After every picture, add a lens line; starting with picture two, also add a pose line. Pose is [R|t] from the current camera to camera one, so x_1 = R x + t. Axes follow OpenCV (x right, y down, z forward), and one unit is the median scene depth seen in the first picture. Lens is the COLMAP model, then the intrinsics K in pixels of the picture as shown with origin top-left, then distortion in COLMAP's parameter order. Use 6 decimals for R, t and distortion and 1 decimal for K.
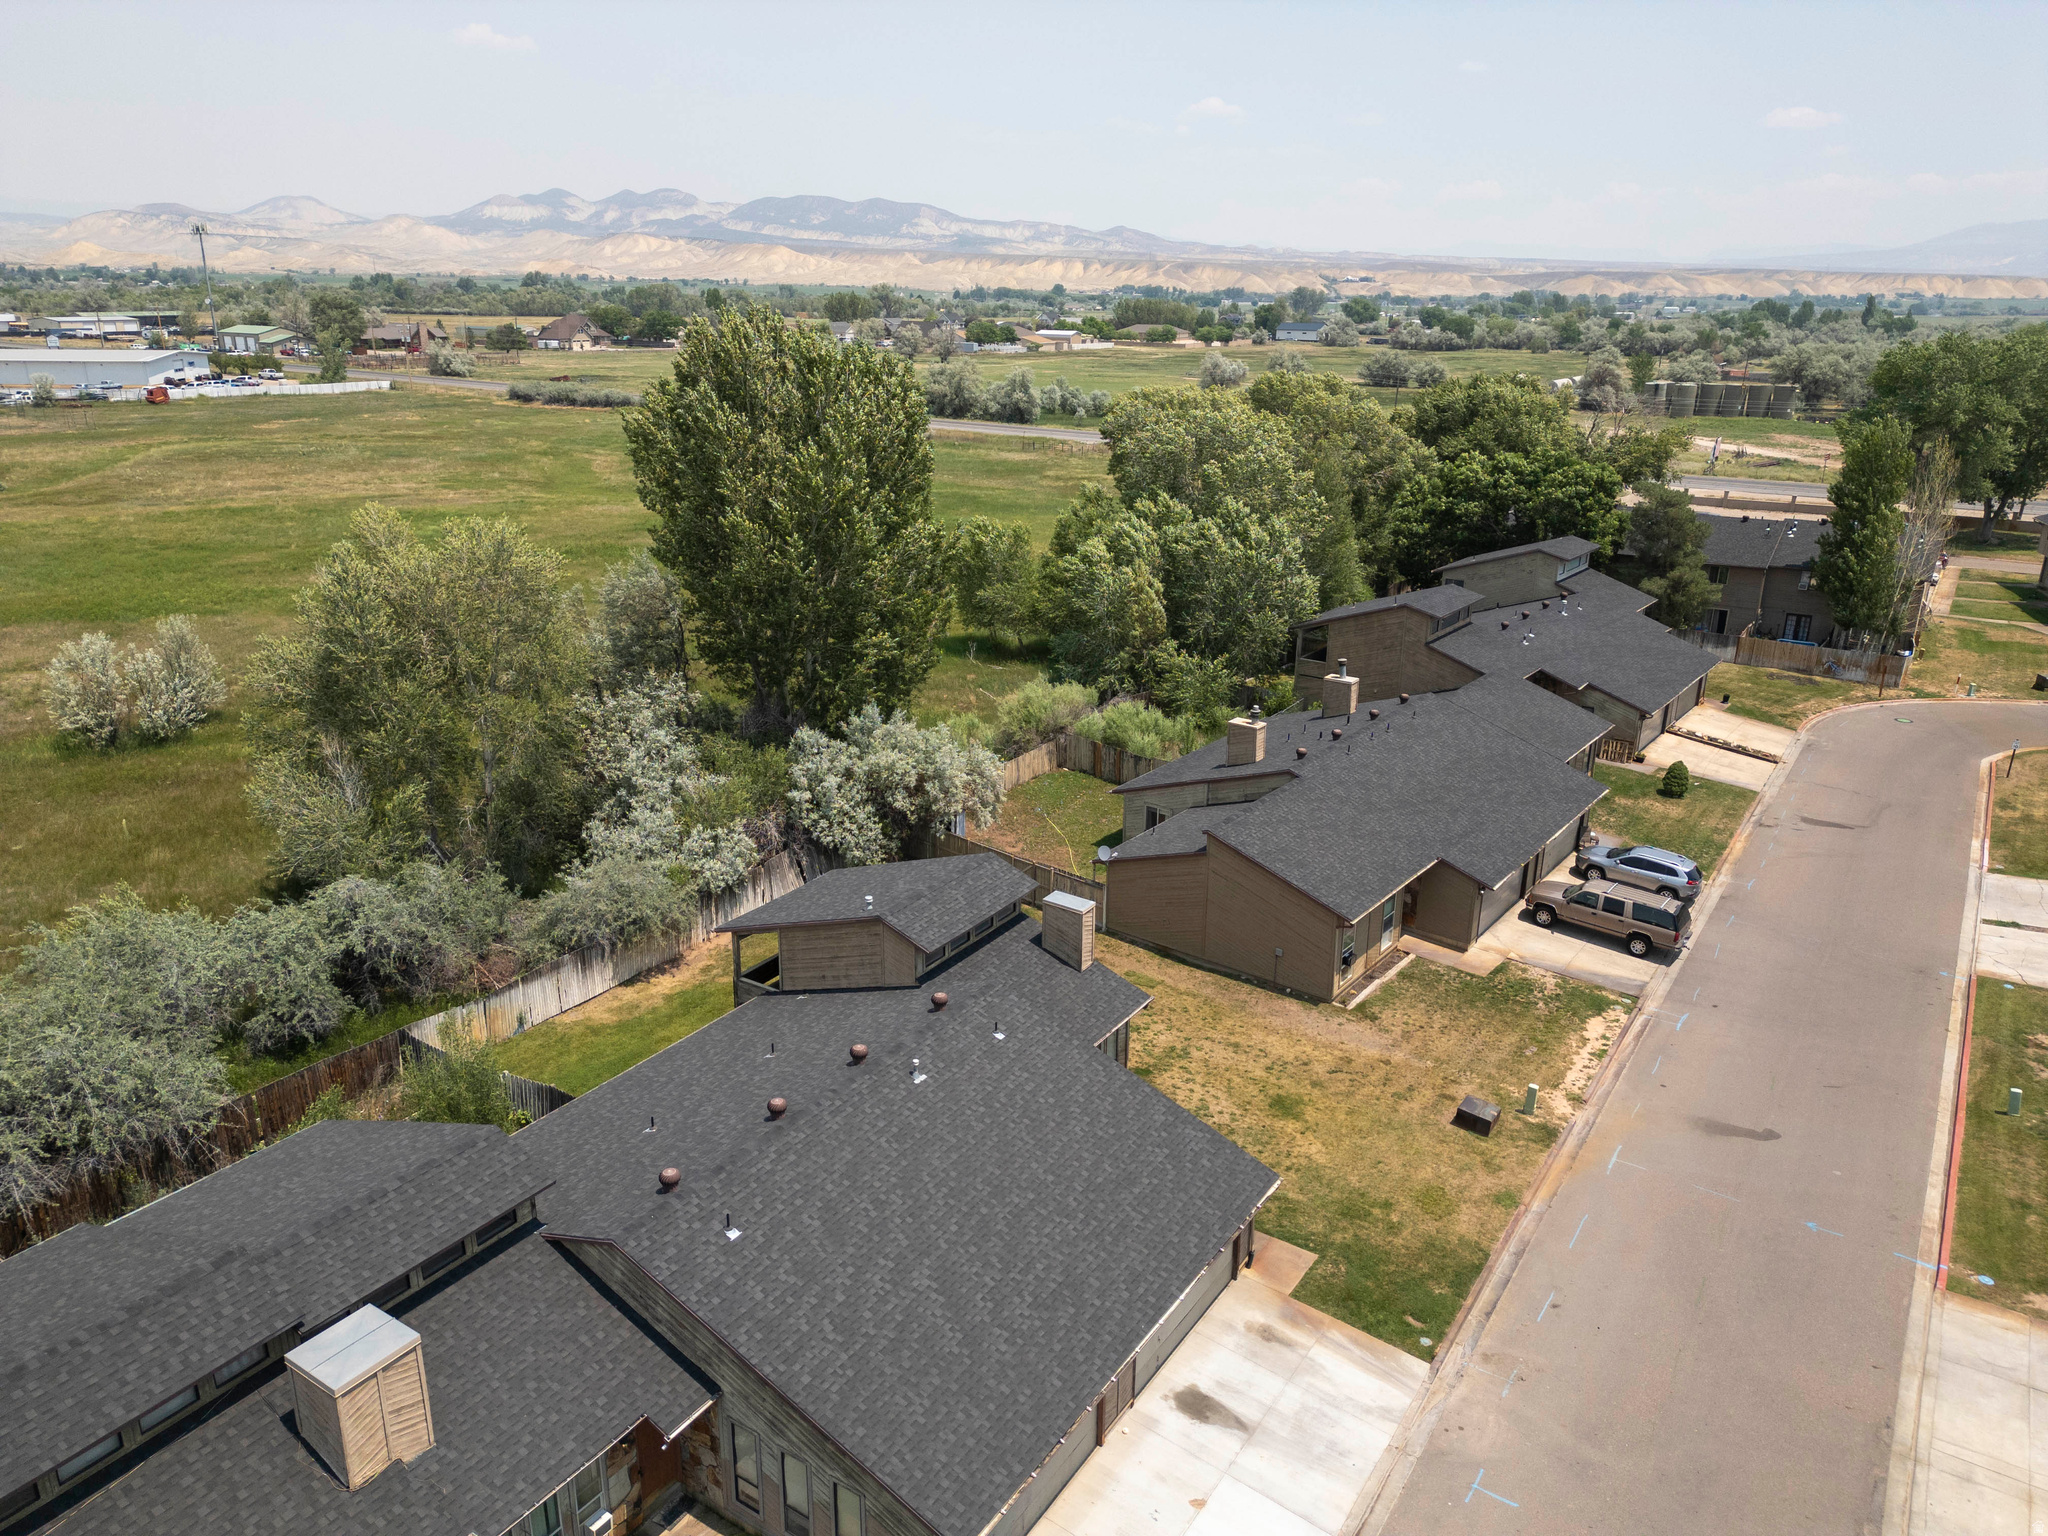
lens RADIAL K [[1431.6, 0, 1024.0], [0, 1431.6, 768.0], [0, 0, 1]] dist [0.068247, -0.052655]
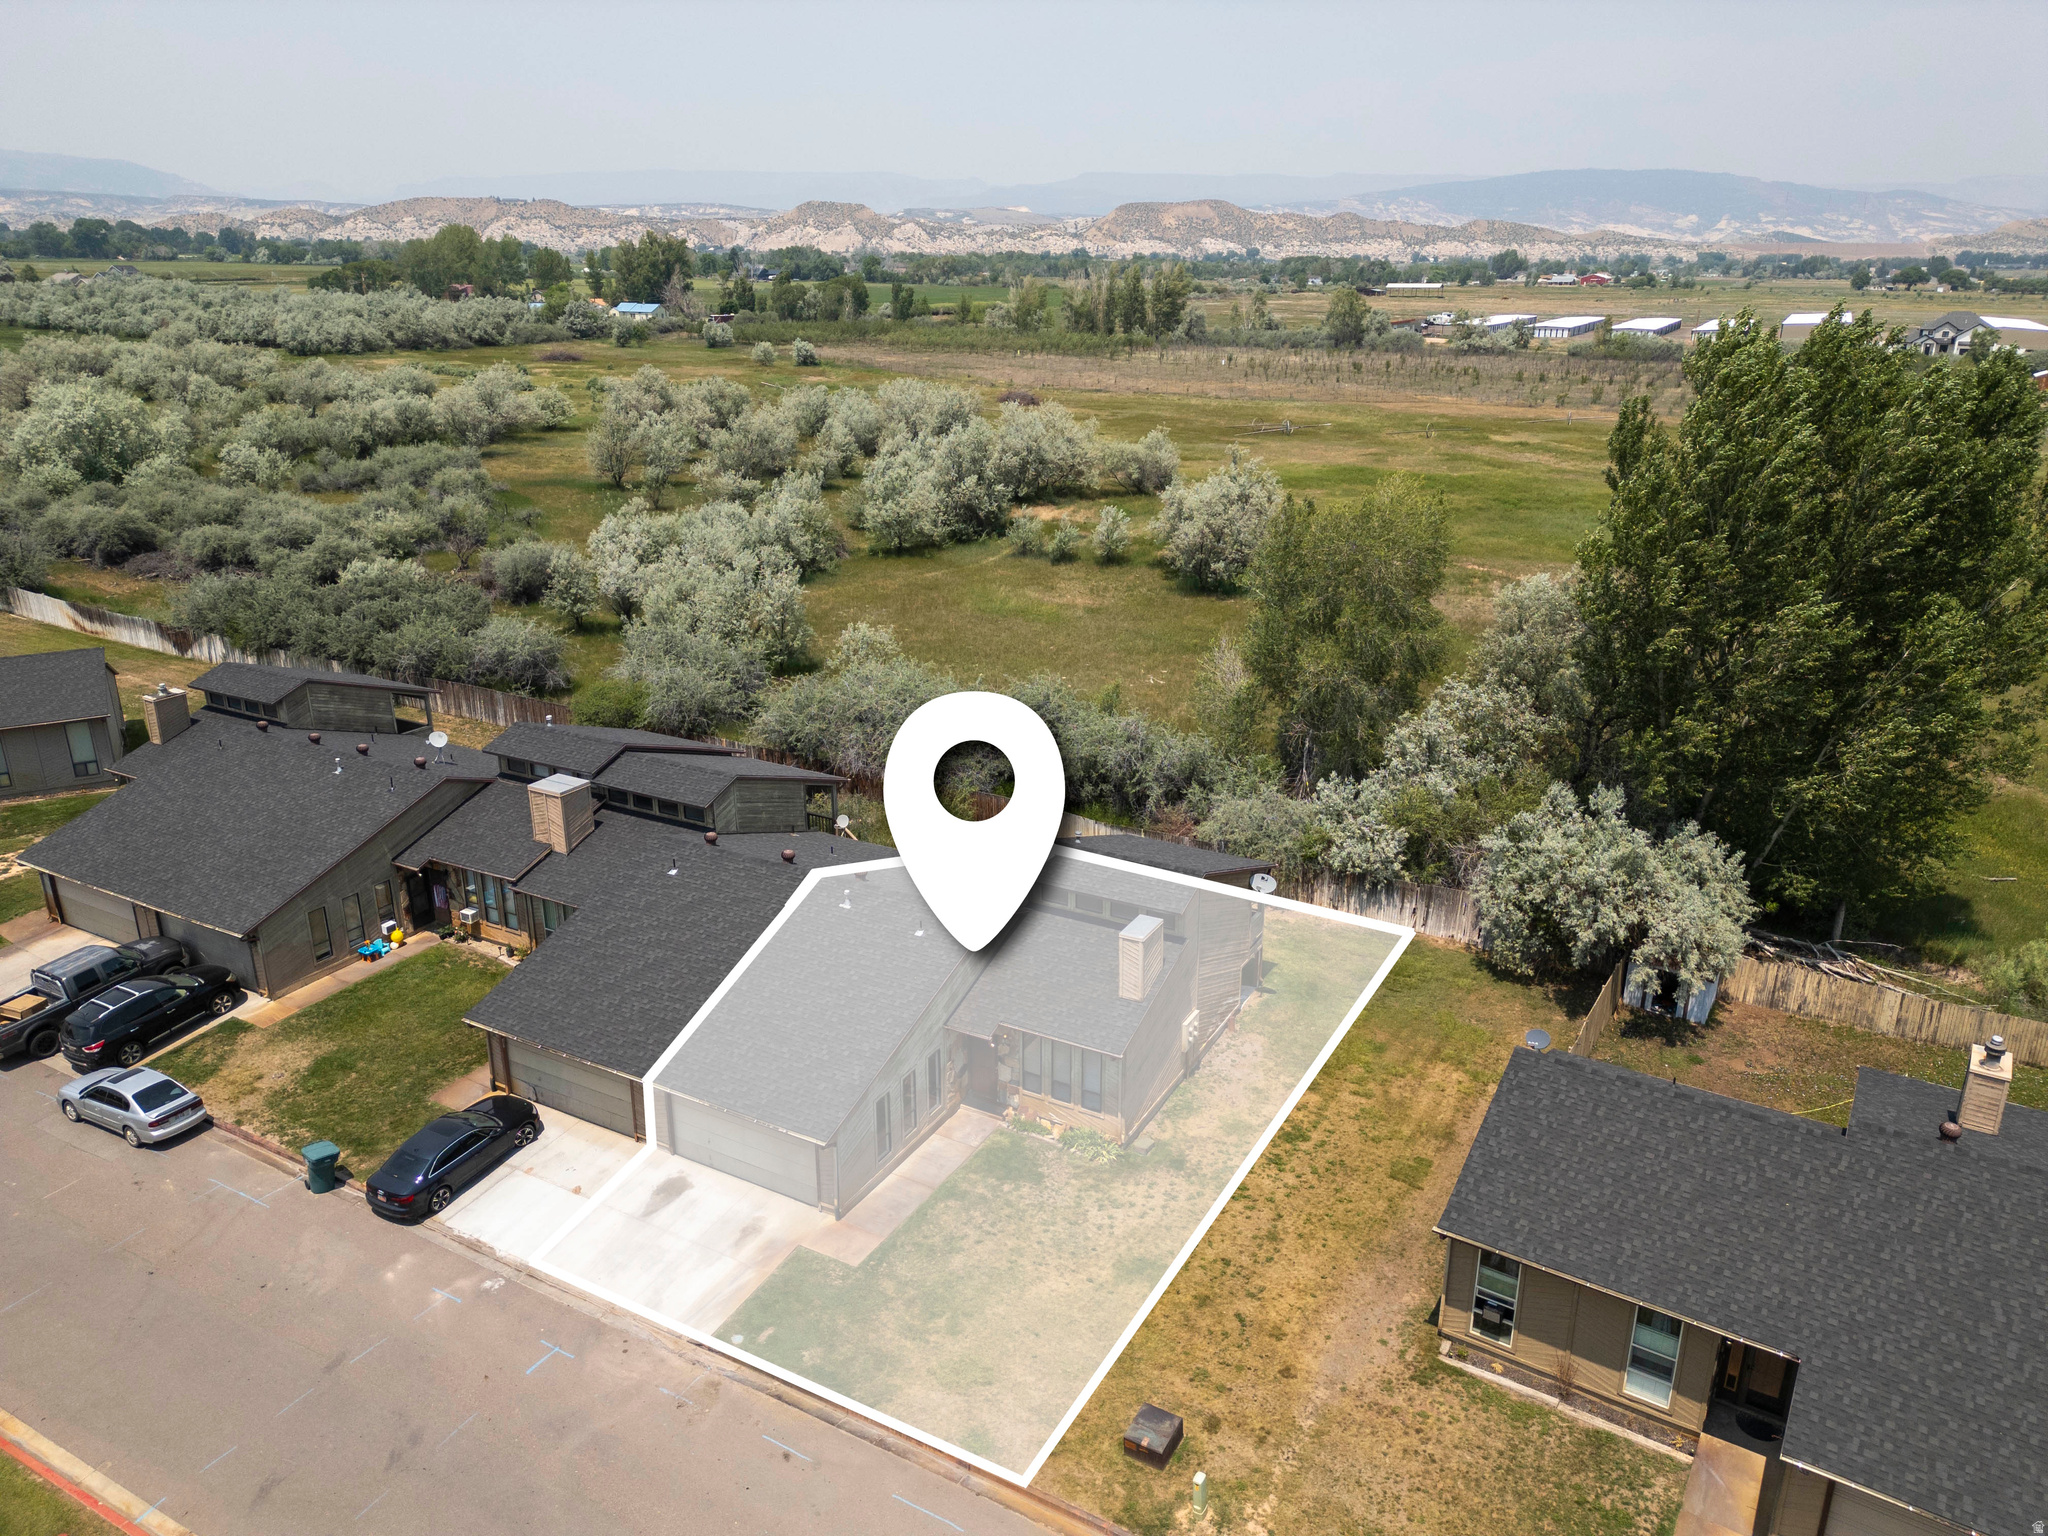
lens RADIAL K [[1433.5, 0, 1024.0], [0, 1433.5, 768.0], [0, 0, 1]] dist [0.077884, -0.077842]
pose [[0.079837, 0.322271, -0.943275, 0.721605], [-0.324777, 0.903069, 0.281046, -0.198849], [0.942415, 0.283916, 0.176764, 0.583230]]
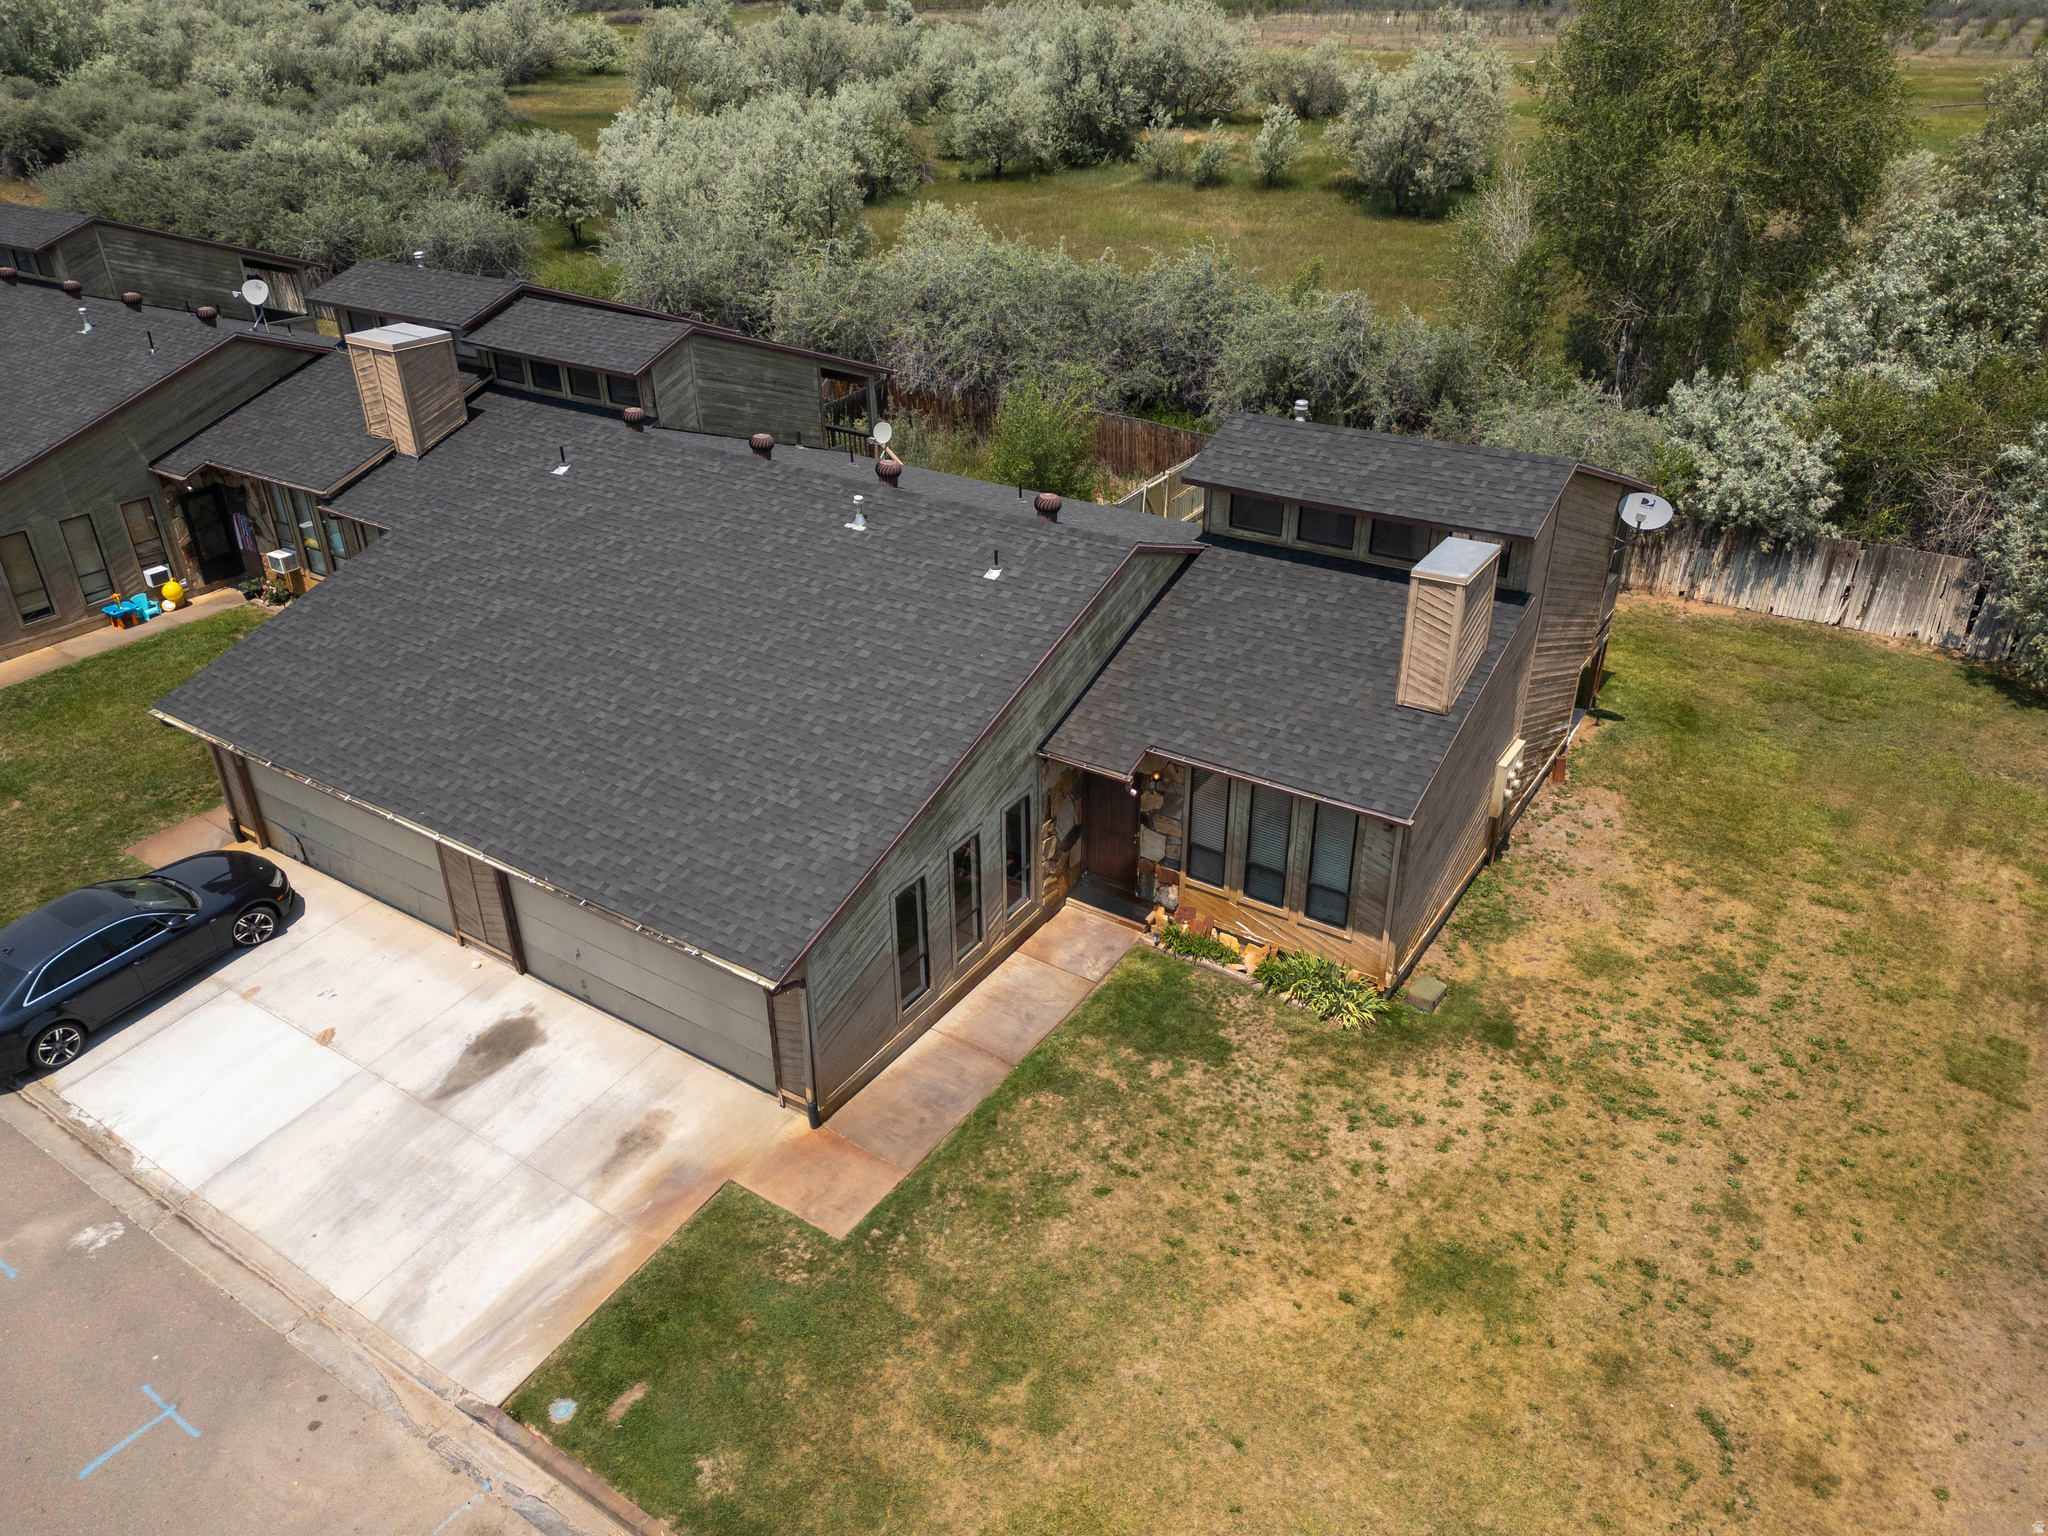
lens RADIAL K [[1433.5, 0, 1024.0], [0, 1433.5, 768.0], [0, 0, 1]] dist [0.077884, -0.077842]
pose [[0.004999, 0.476280, -0.879279, 0.375886], [-0.318992, 0.834112, 0.450001, -0.011132], [0.947744, 0.278233, 0.156099, 0.656121]]
